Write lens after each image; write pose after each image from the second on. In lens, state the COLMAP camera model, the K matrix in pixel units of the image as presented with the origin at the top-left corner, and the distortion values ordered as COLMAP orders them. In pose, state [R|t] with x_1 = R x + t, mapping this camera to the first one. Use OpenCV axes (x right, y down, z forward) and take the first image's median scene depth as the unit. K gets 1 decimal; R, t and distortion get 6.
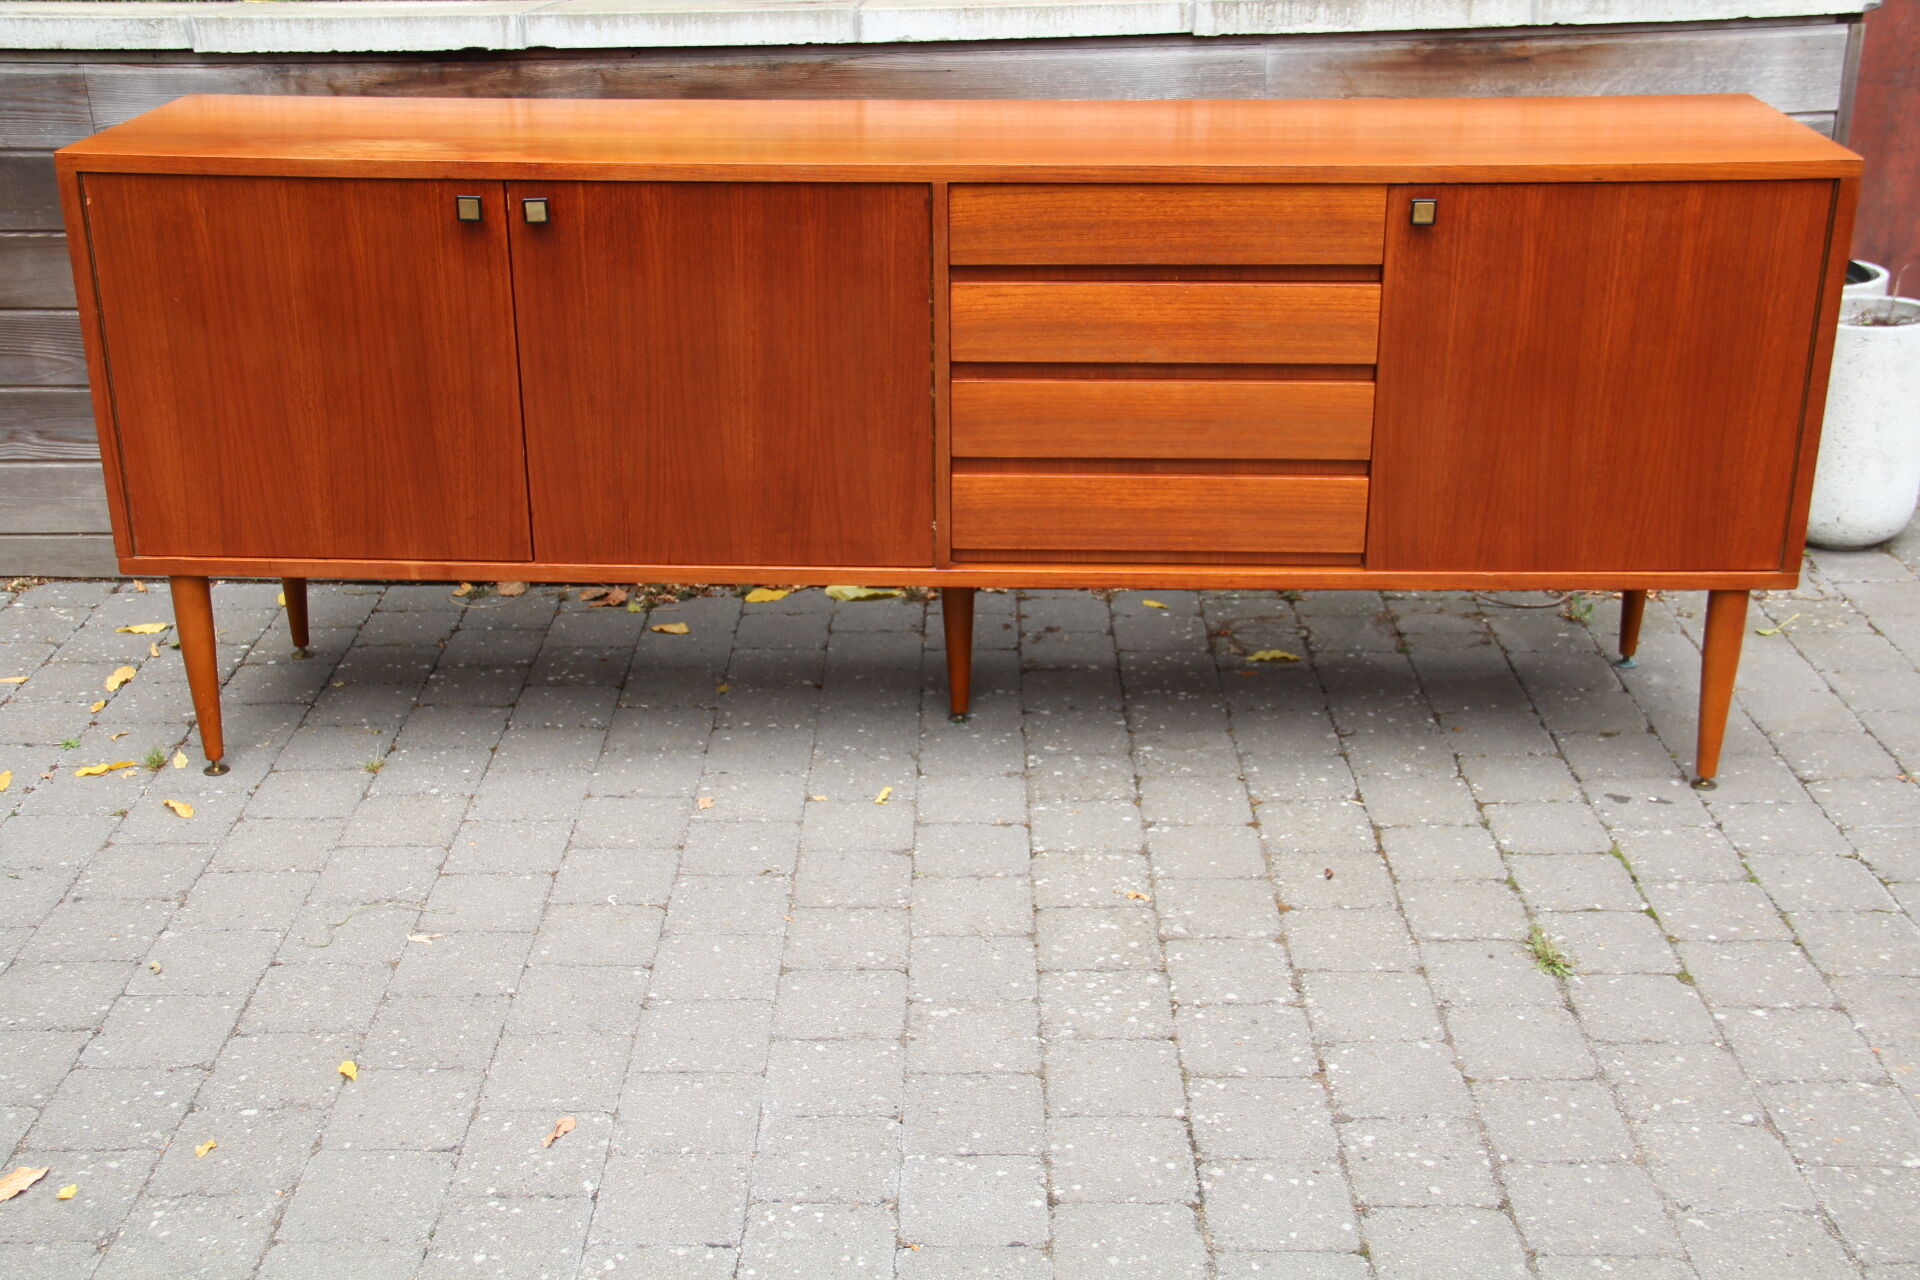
lens RADIAL K [[2298.5, 0, 951.6], [0, 2298.5, 664.1], [0, 0, 1]] dist [-0.040677, 0.370192]
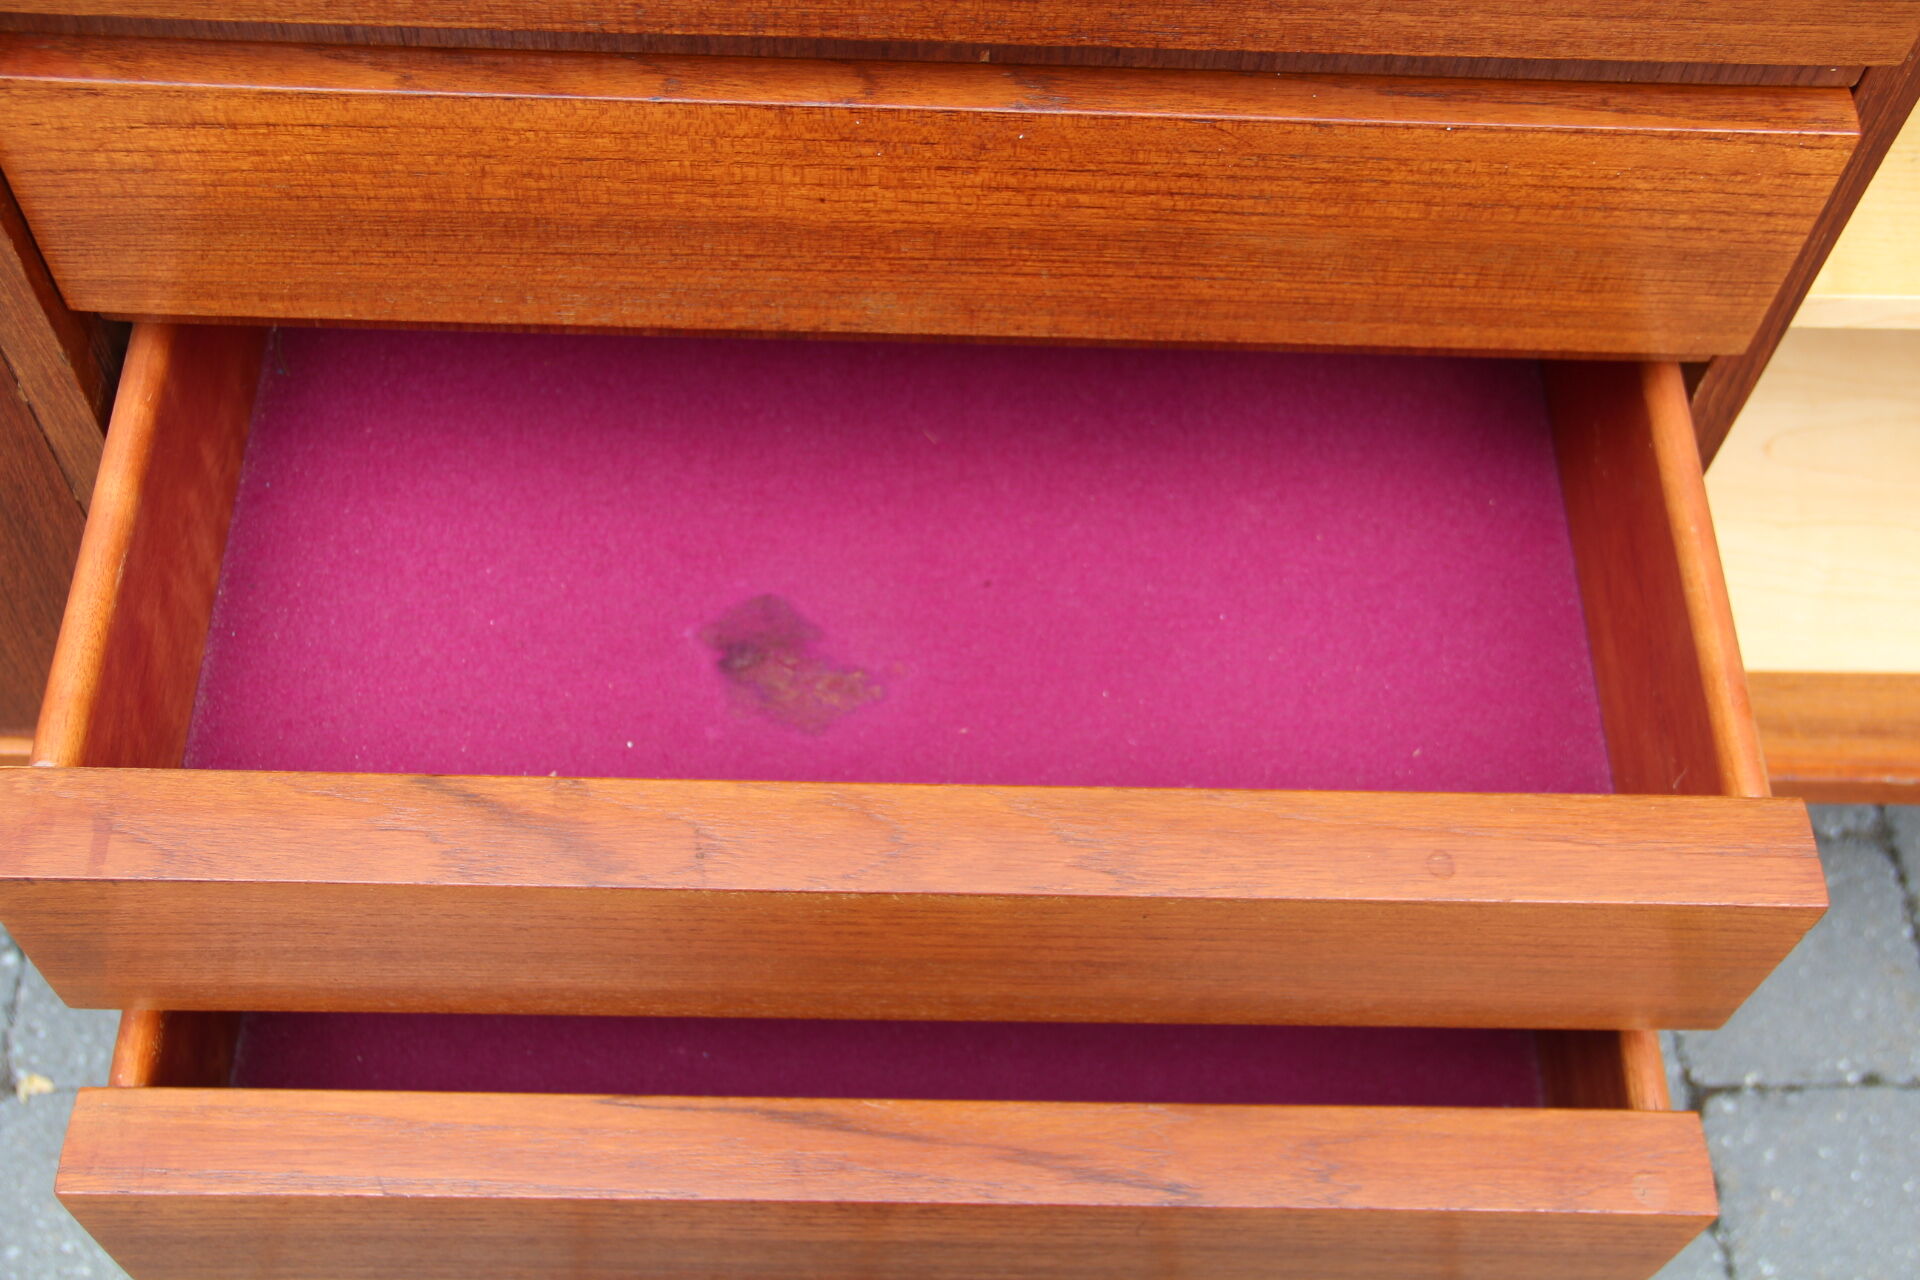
lens RADIAL K [[2267.3, 0, 964.0], [0, 2267.3, 625.5], [0, 0, 1]] dist [-0.059321, 0.321104]
pose [[0.997855, -0.005789, 0.065210, 0.078260], [-0.033076, 0.815021, 0.578486, -0.243069], [-0.056496, -0.579402, 0.813082, 0.757541]]
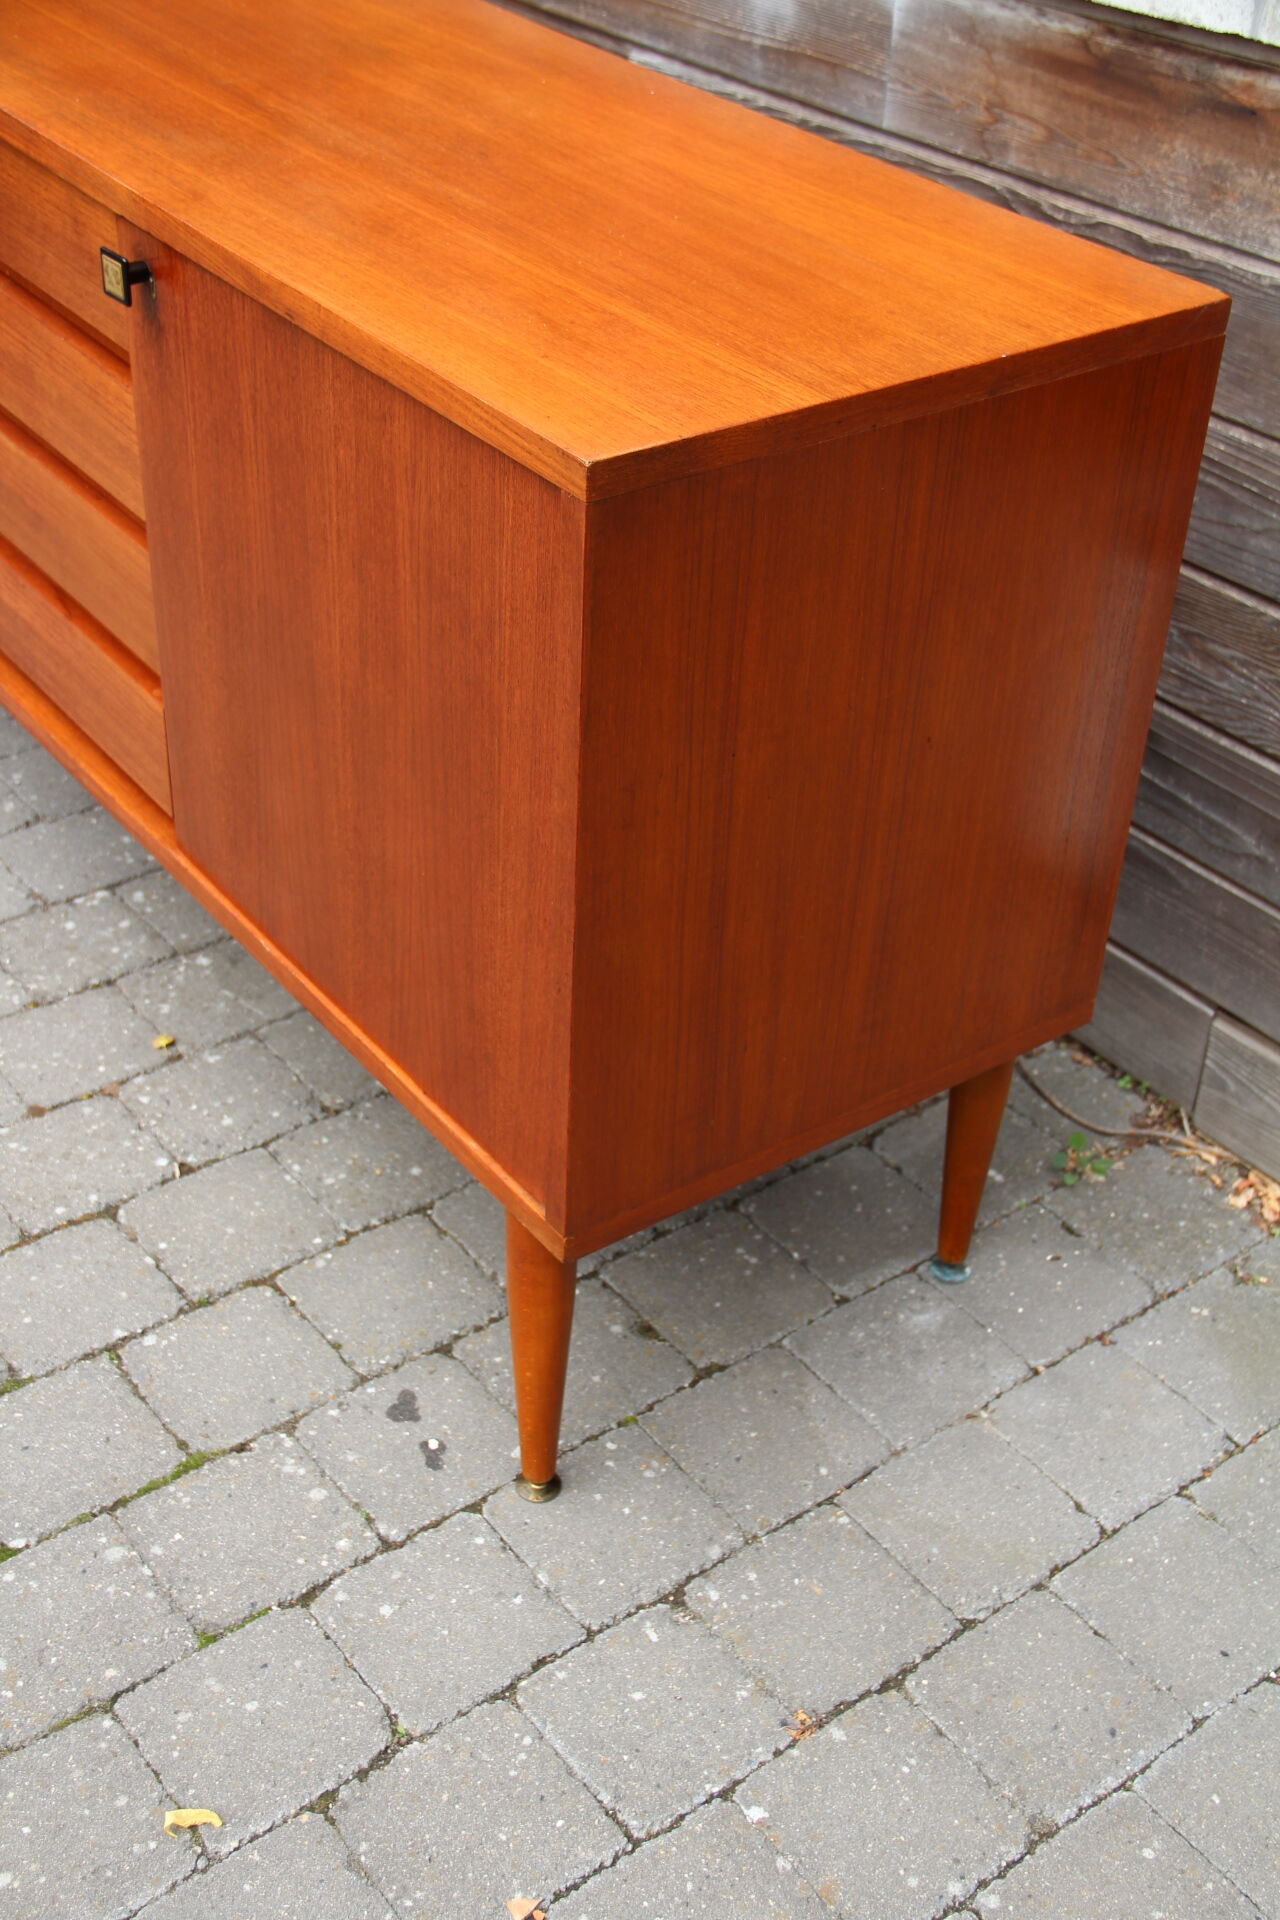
lens RADIAL K [[2267.3, 0, 617.7], [0, 2267.3, 1014.2], [0, 0, 1]] dist [-0.059321, 0.321104]
pose [[0.610135, 0.494459, -0.619068, 0.654292], [-0.345106, 0.869198, 0.354114, -0.259498], [0.713188, -0.002414, 0.700969, 0.664767]]
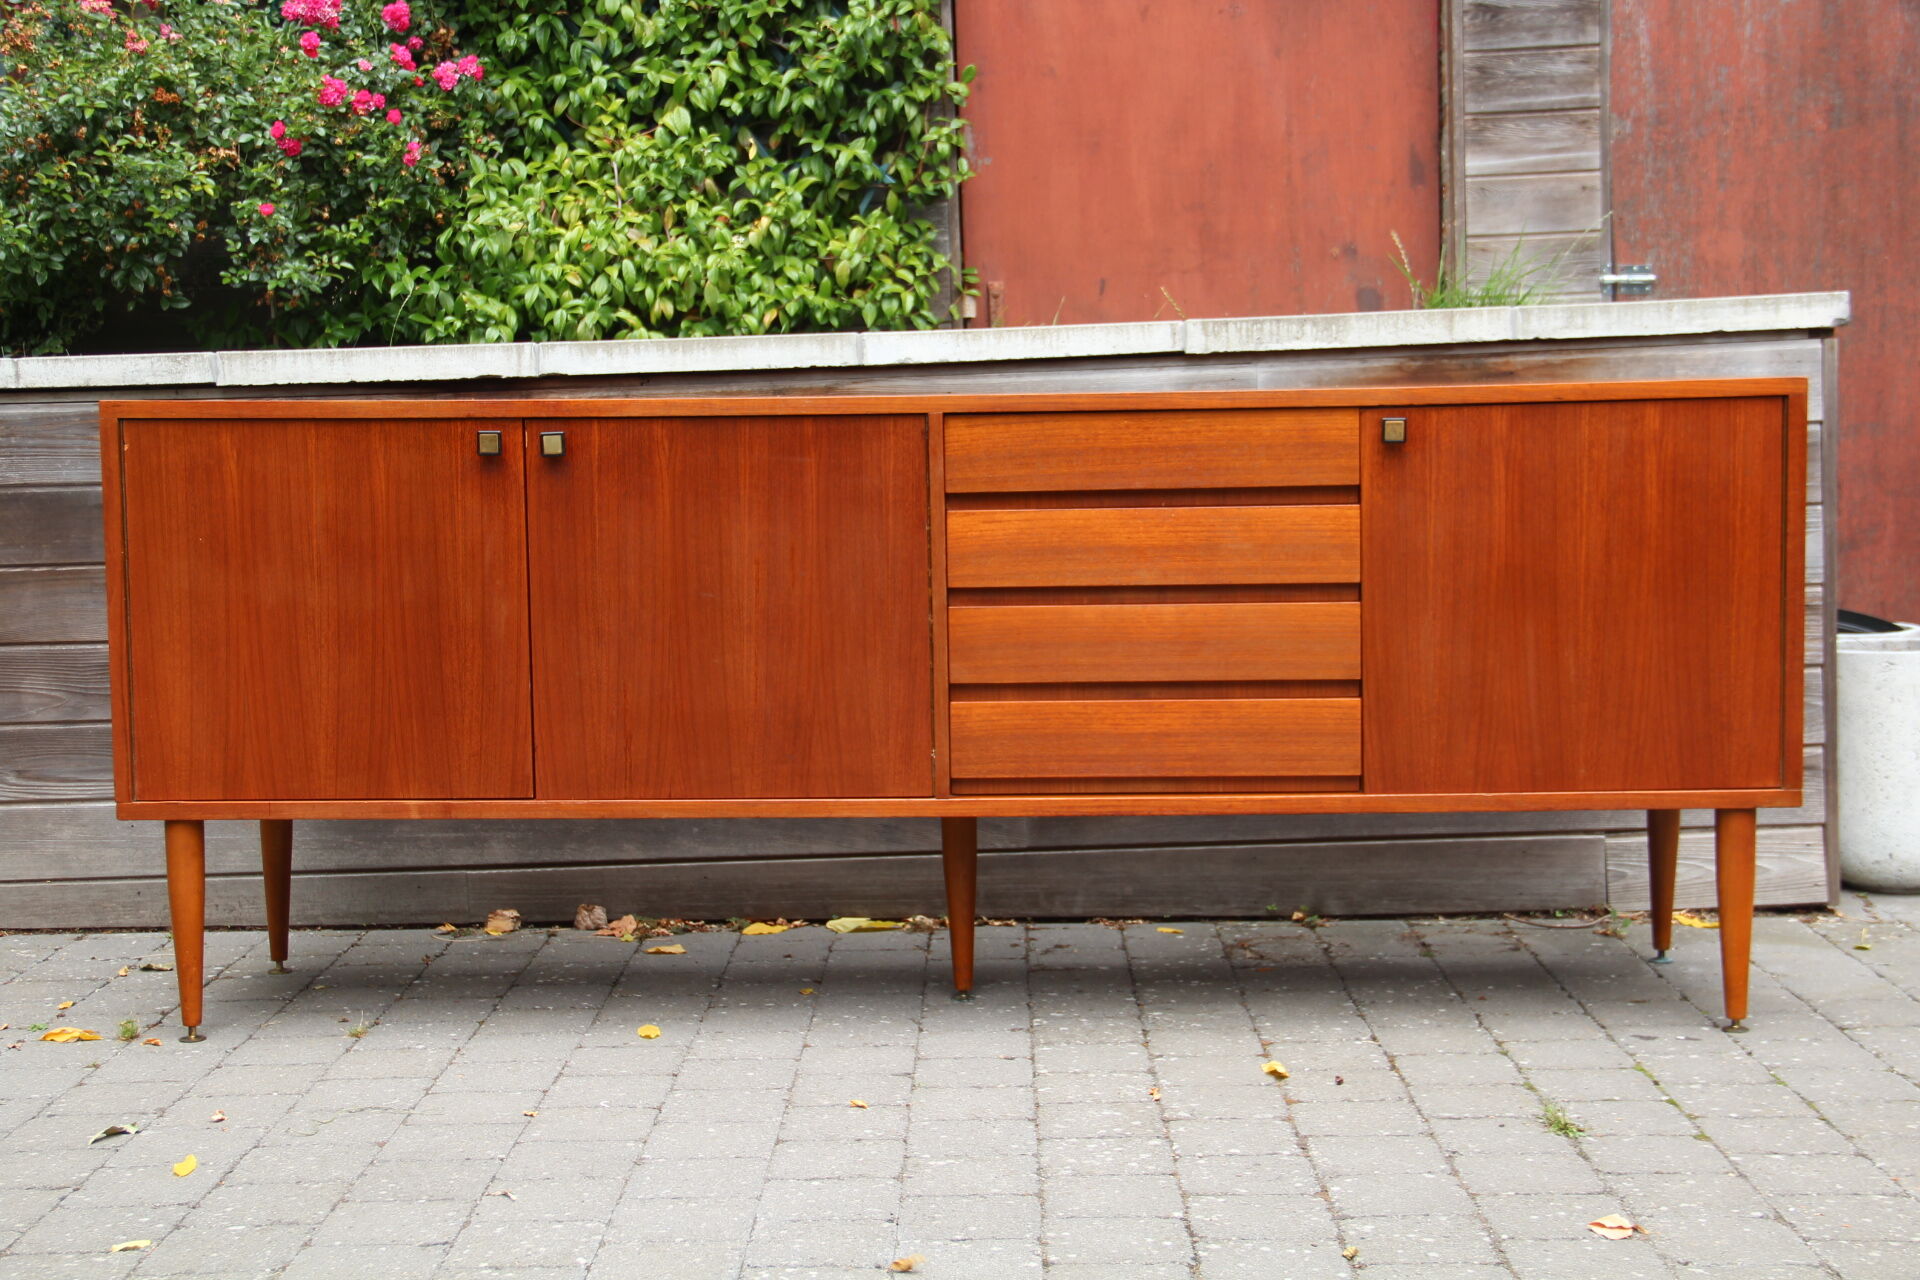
lens RADIAL K [[2764.1, 0, 953.8], [0, 2764.1, 656.9], [0, 0, 1]] dist [0.050589, 0.506331]
pose [[0.999901, -0.010501, -0.009391, 0.013336], [0.007292, 0.956171, -0.292717, 0.256021], [0.012053, 0.292619, 0.956153, -0.175432]]
